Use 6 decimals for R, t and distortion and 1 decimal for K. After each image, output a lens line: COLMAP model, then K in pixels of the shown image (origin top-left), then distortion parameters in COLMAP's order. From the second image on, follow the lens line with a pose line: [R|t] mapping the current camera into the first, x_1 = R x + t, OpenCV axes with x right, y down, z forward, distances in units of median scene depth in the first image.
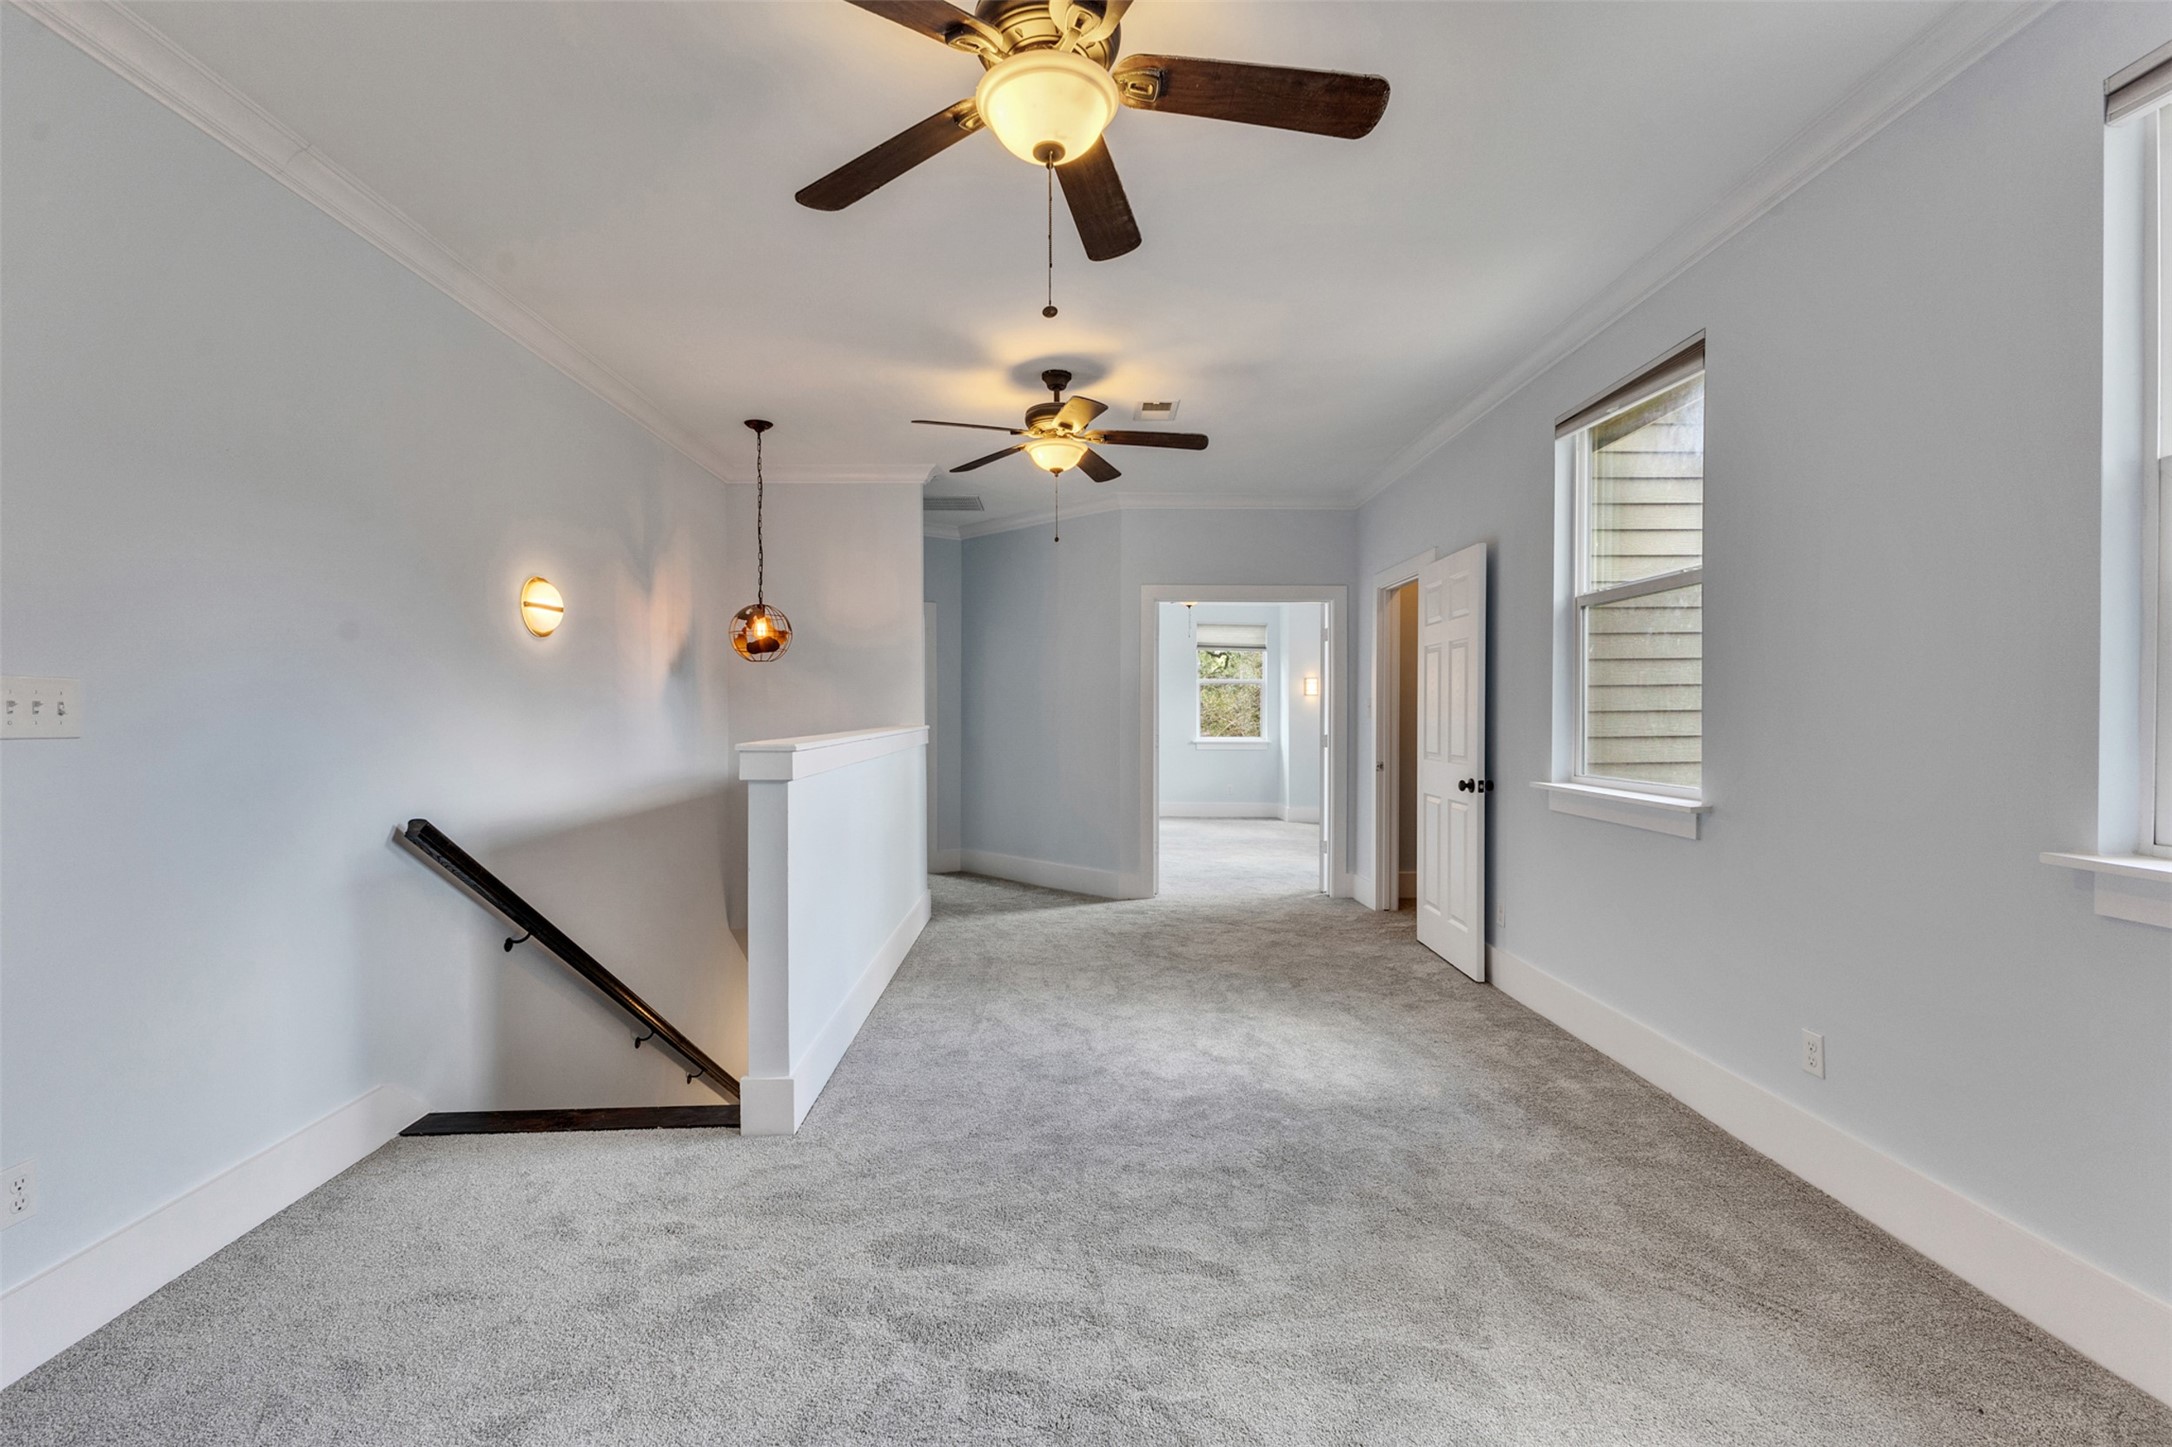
lens RADIAL K [[935.8, 0, 1085.6], [0, 935.8, 720.1], [0, 0, 1]] dist [0.011622, -0.001136]
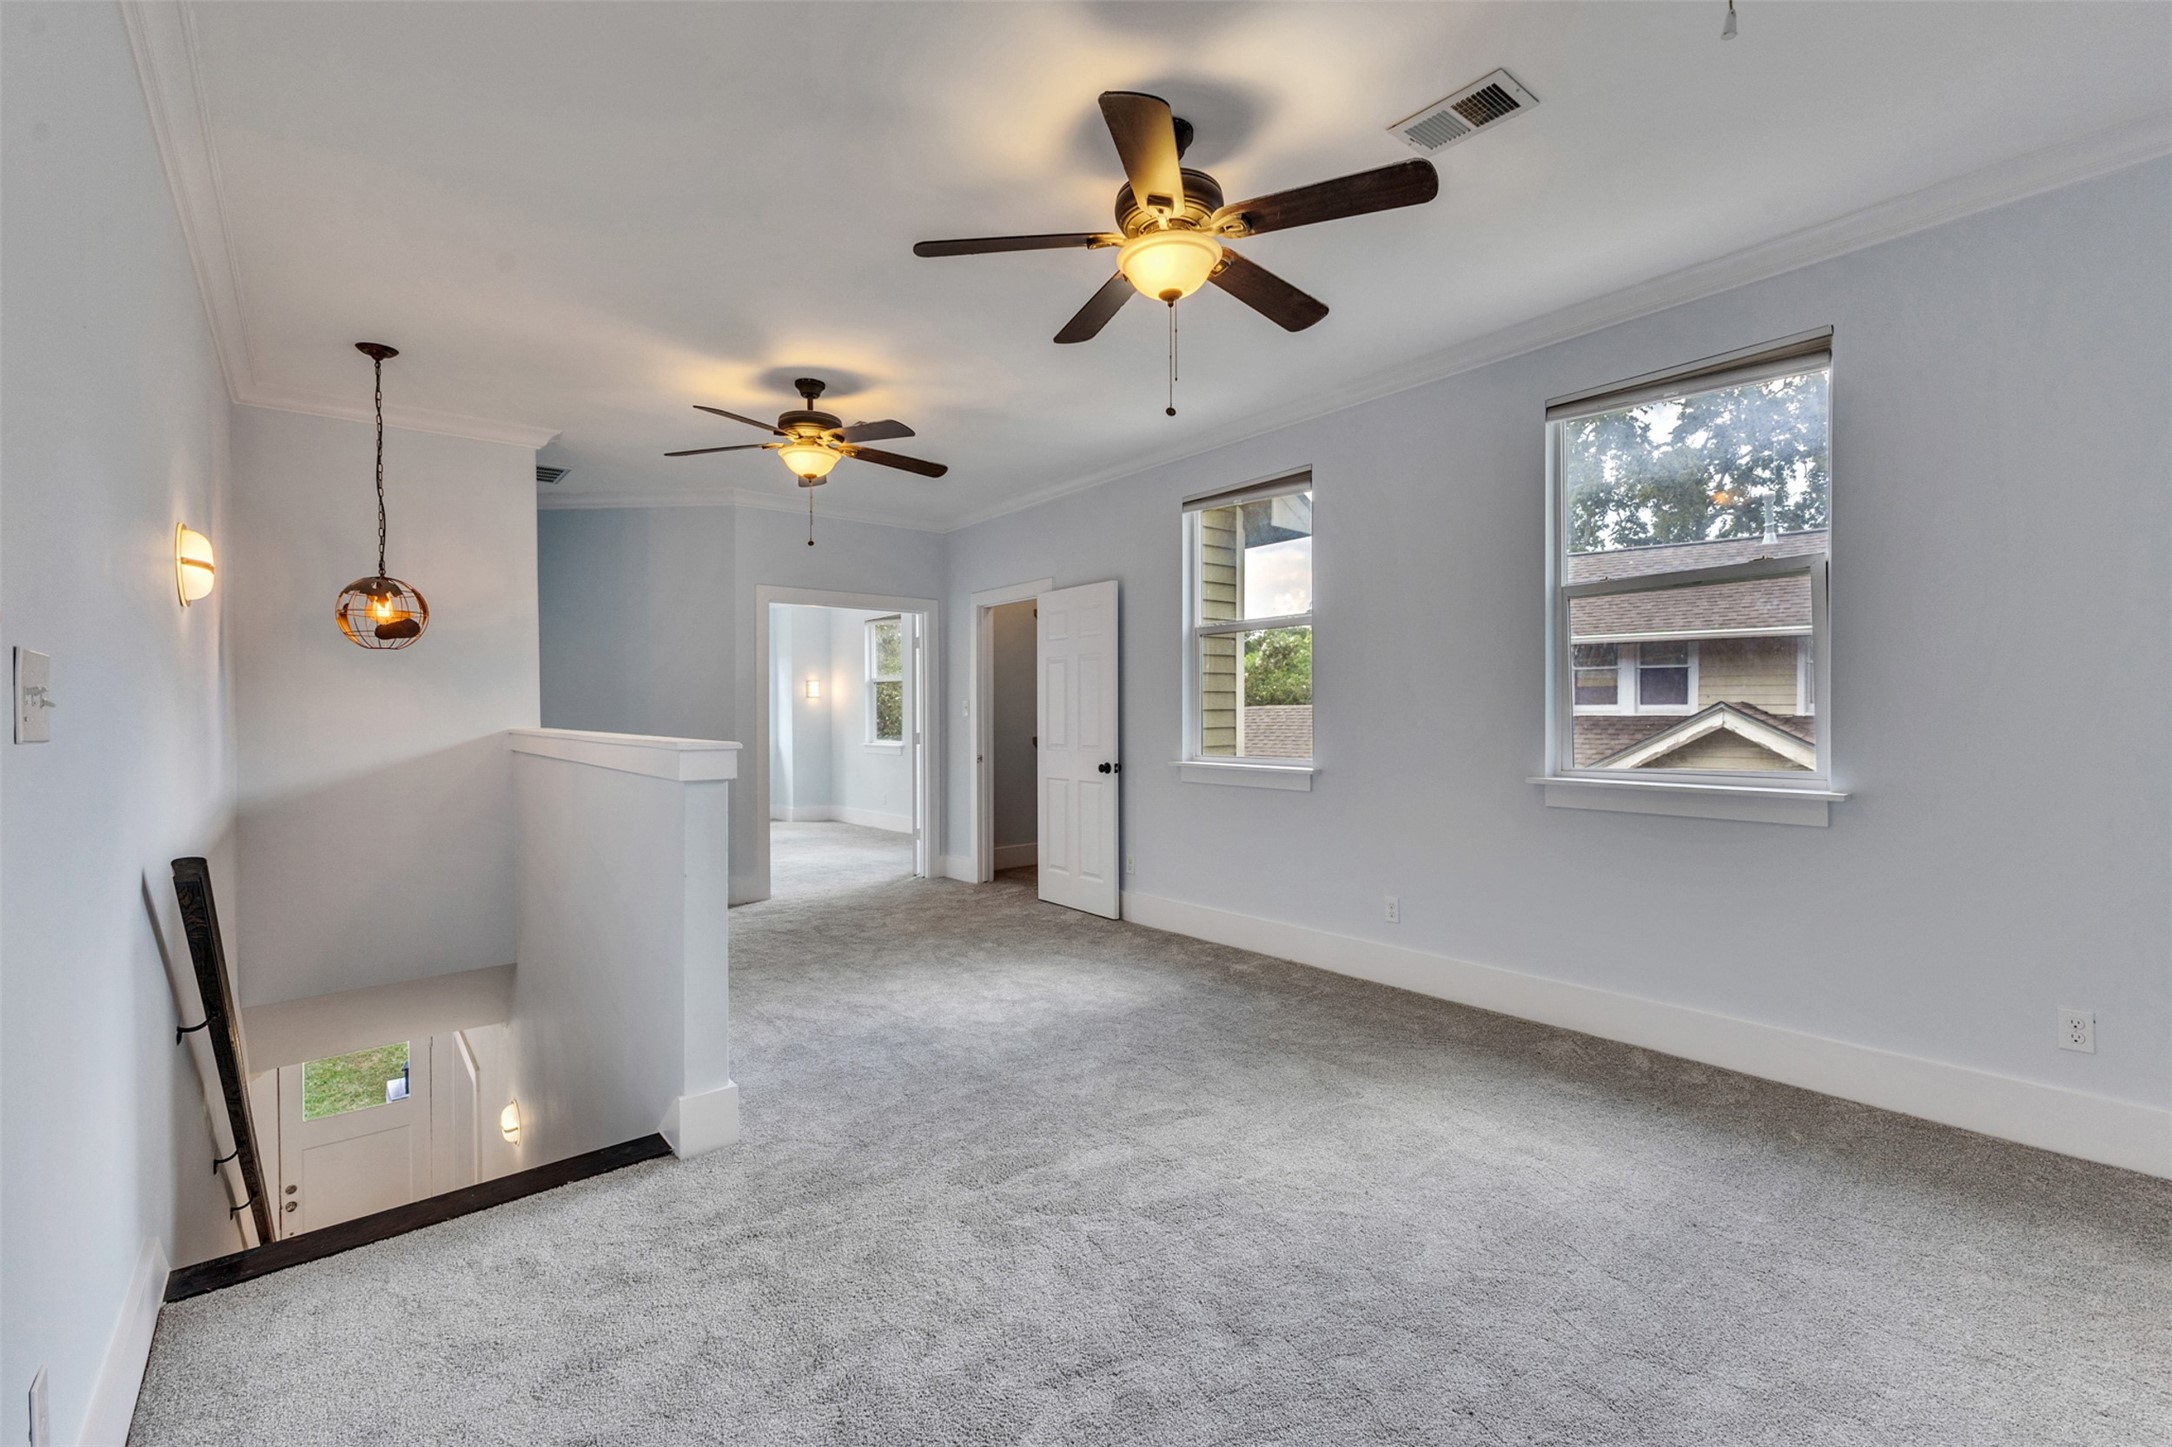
lens RADIAL K [[935.8, 0, 1086.6], [0, 935.8, 719.8], [0, 0, 1]] dist [0.011622, -0.001136]
pose [[0.788506, -0.006593, 0.614991, -0.465600], [0.009166, 0.999957, -0.001032, 0.005208], [-0.614958, 0.006451, 0.788533, 0.004444]]
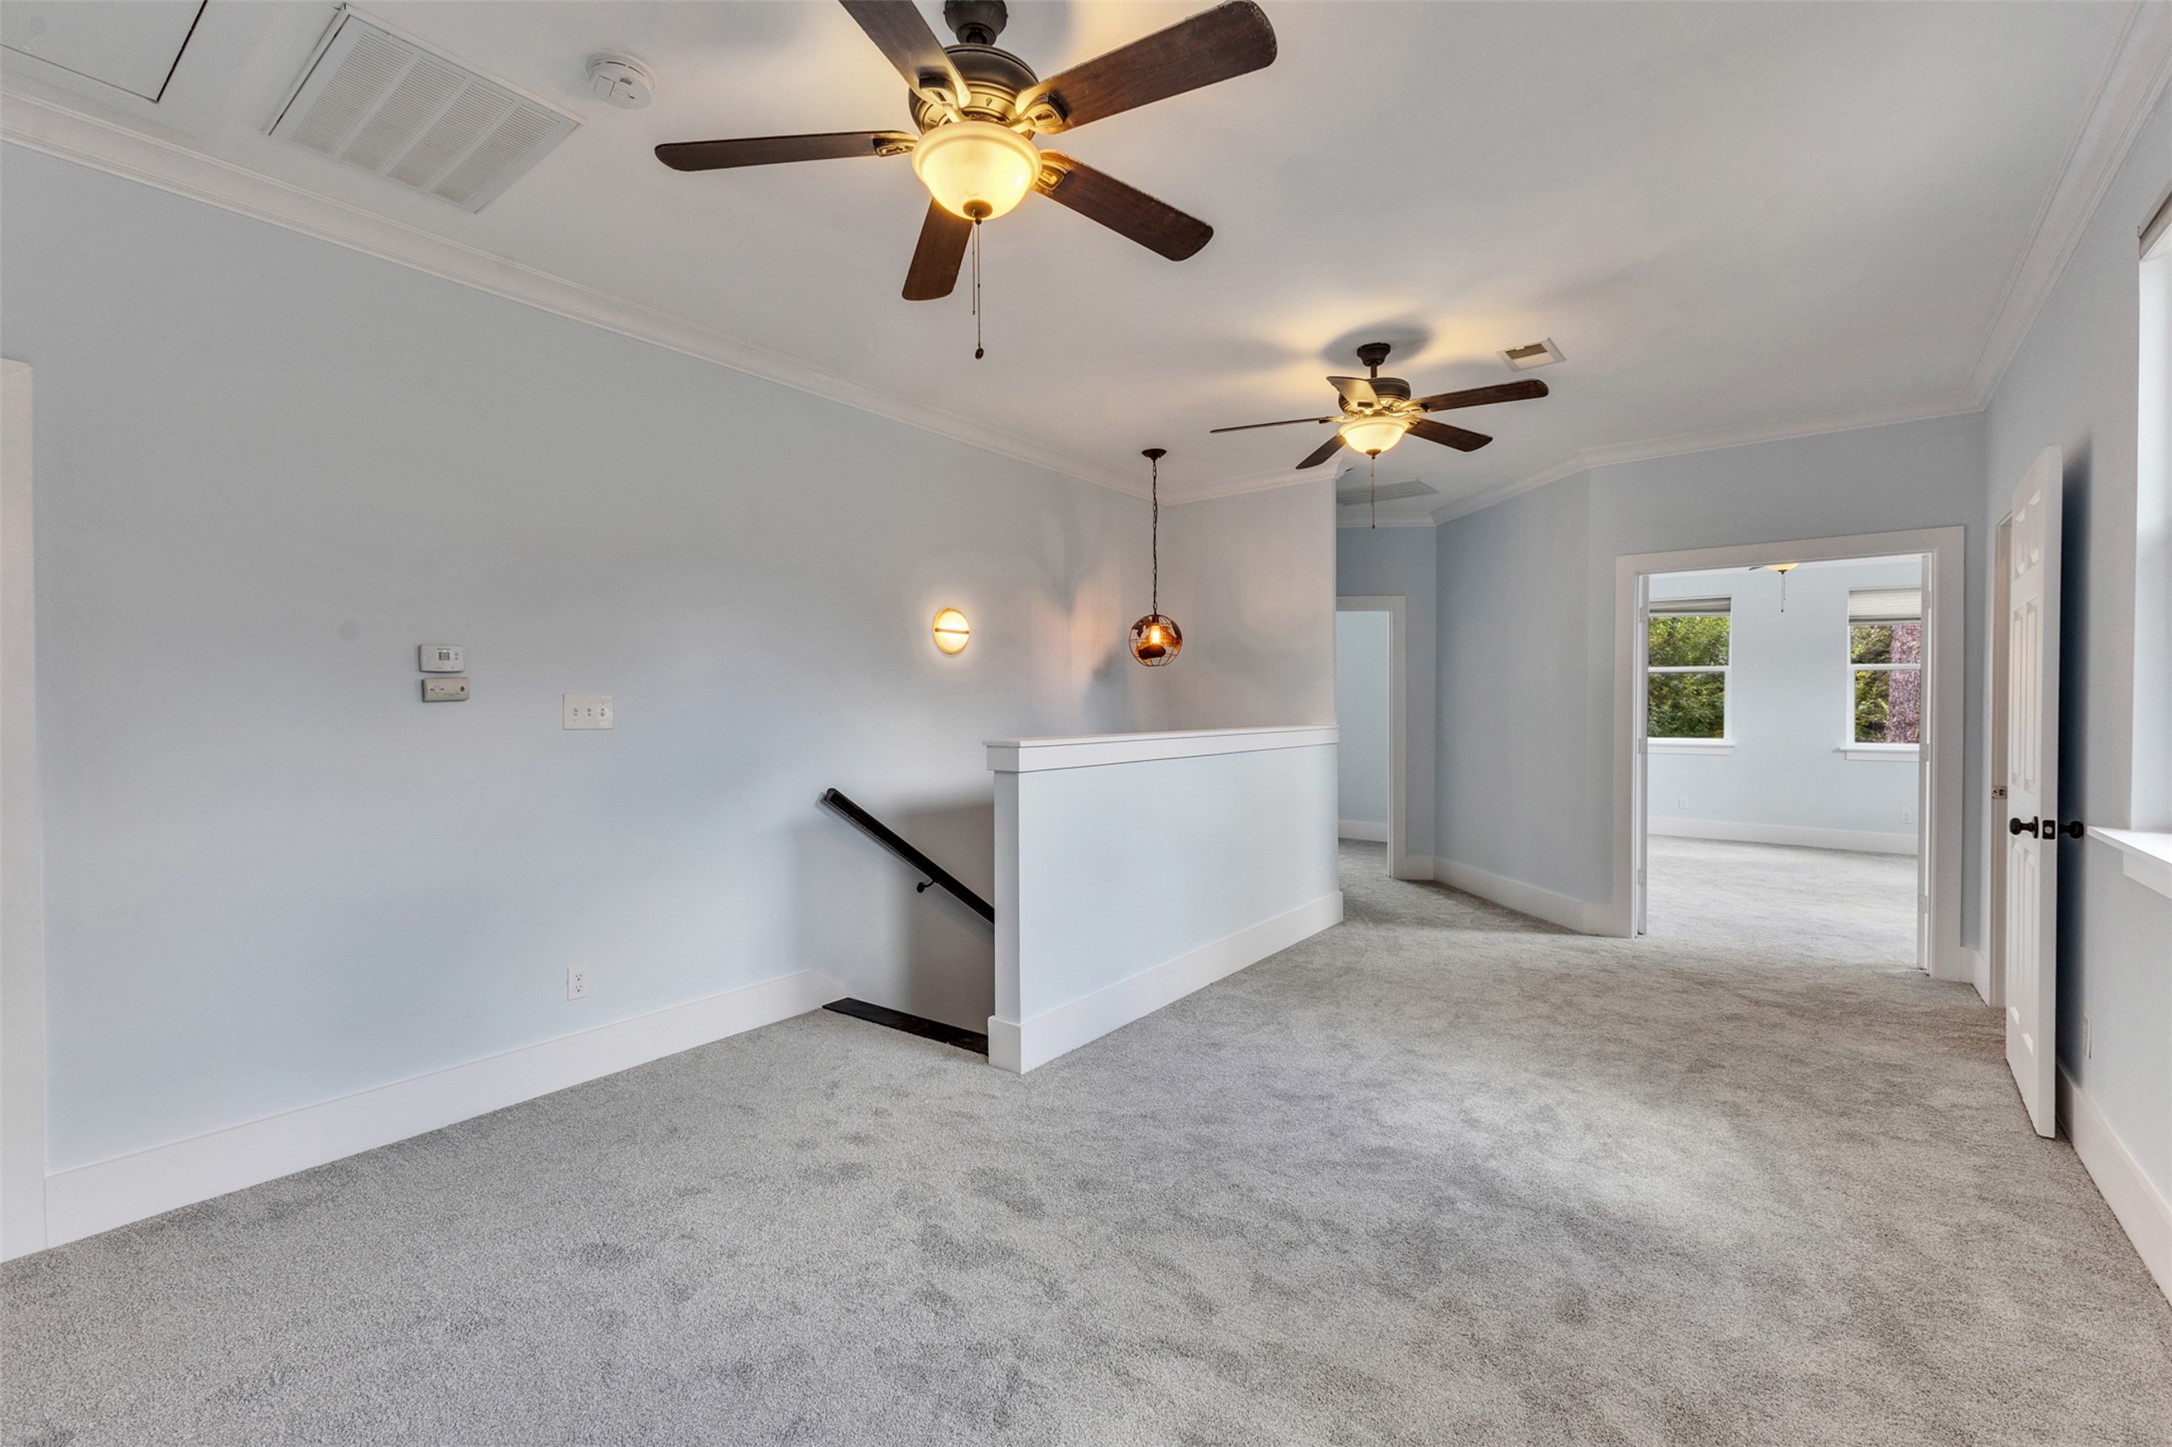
lens RADIAL K [[935.8, 0, 1084.4], [0, 935.8, 719.3], [0, 0, 1]] dist [0.011622, -0.001136]
pose [[0.778926, 0.005775, -0.627089, 0.360512], [-0.003929, 0.999983, 0.004328, -0.004739], [0.627103, -0.000907, 0.778936, 0.104803]]
